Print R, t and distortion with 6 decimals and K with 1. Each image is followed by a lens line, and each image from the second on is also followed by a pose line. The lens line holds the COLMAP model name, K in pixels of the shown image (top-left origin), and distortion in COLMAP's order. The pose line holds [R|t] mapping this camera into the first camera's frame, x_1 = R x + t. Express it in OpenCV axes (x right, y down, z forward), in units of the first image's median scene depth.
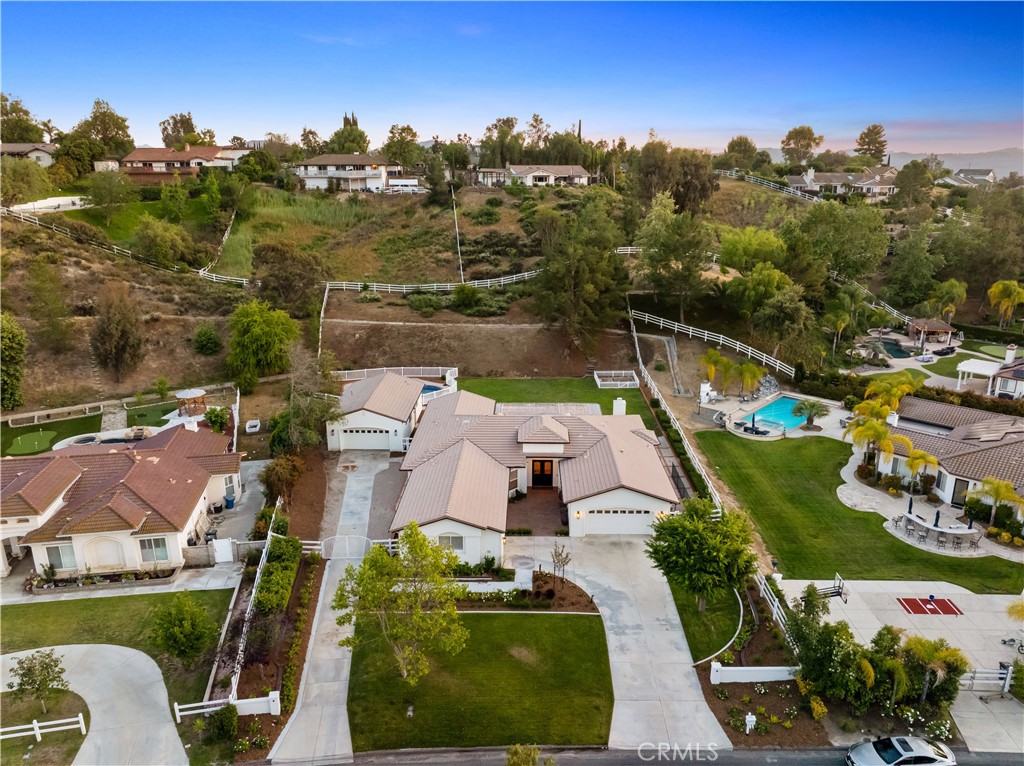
lens RADIAL K [[715.3, 0, 512.0], [0, 715.3, 383.0], [0, 0, 1]] dist [-0.037249, -0.005770]
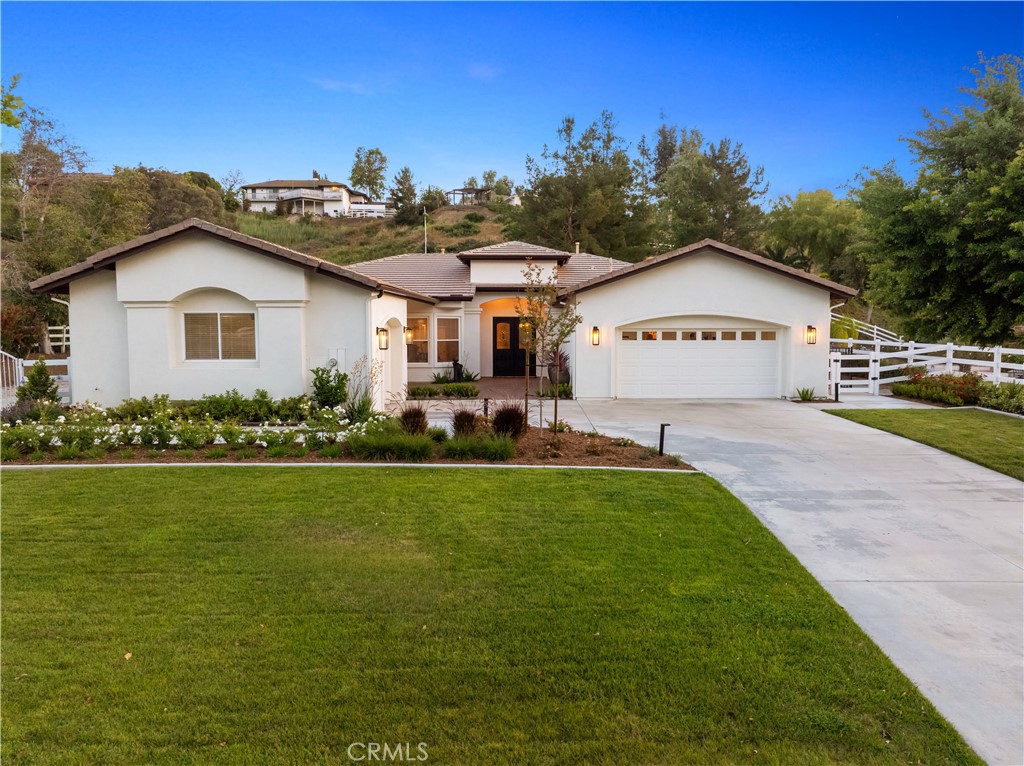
lens RADIAL K [[719.5, 0, 515.4], [0, 719.5, 377.7], [0, 0, 1]] dist [-0.031840, -0.005590]
pose [[0.999974, -0.001785, 0.006964, 0.022510], [0.003252, 0.976210, -0.216802, 0.141728], [-0.006411, 0.216819, 0.976191, 0.302815]]
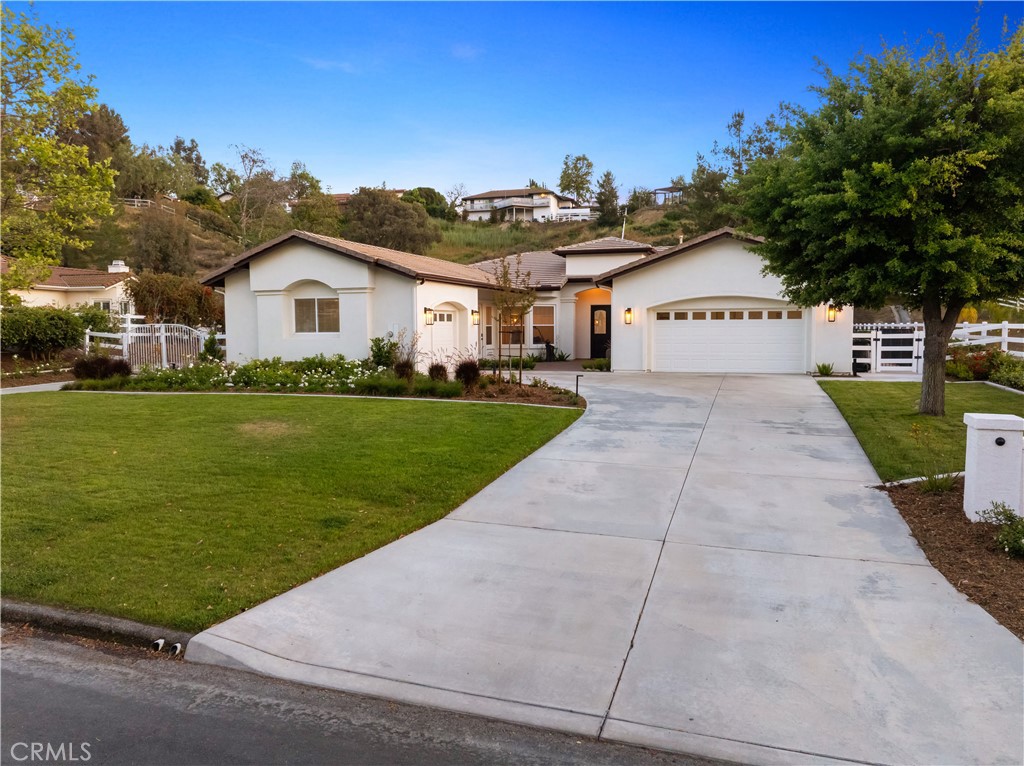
lens RADIAL K [[715.3, 0, 512.0], [0, 715.3, 383.0], [0, 0, 1]] dist [-0.037249, -0.005770]
pose [[0.949851, 0.017788, -0.312195, 0.079514], [-0.083387, 0.976637, -0.198060, 0.155448], [0.301378, 0.214160, 0.929143, 0.278530]]
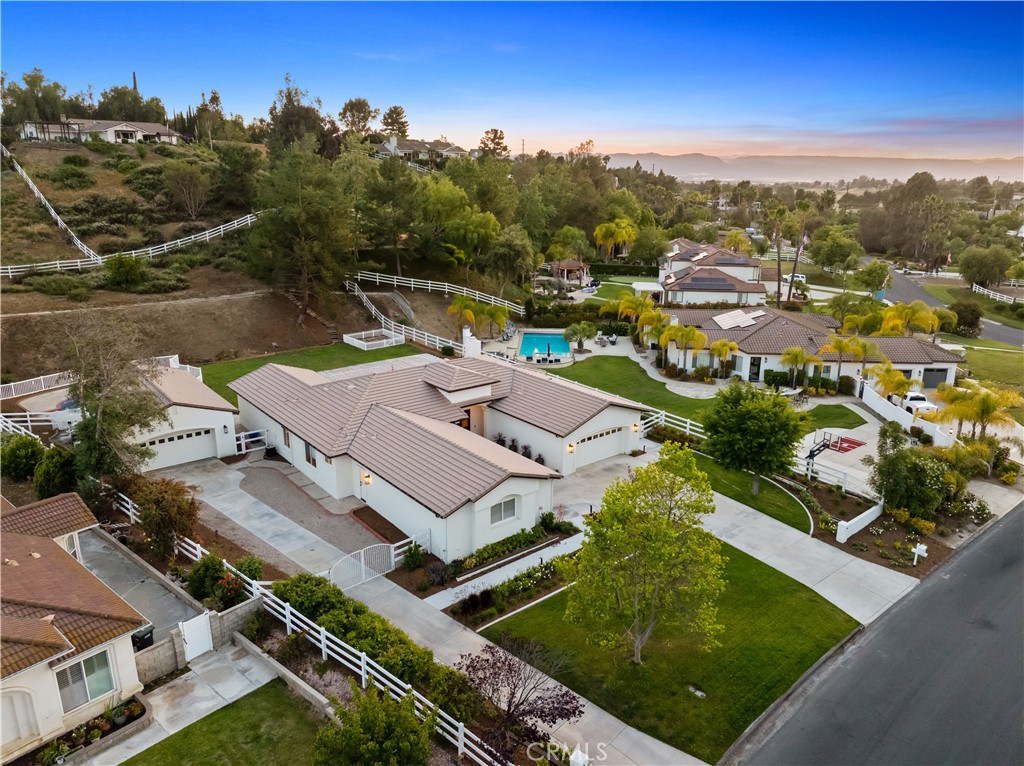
lens RADIAL K [[735.9, 0, 516.8], [0, 735.9, 360.7], [0, 0, 1]] dist [-0.029626, -0.003785]
pose [[0.764238, -0.155390, 0.625935, -0.242716], [0.175167, 0.984068, 0.030426, 0.020050], [-0.620691, 0.086391, 0.779282, 0.162344]]
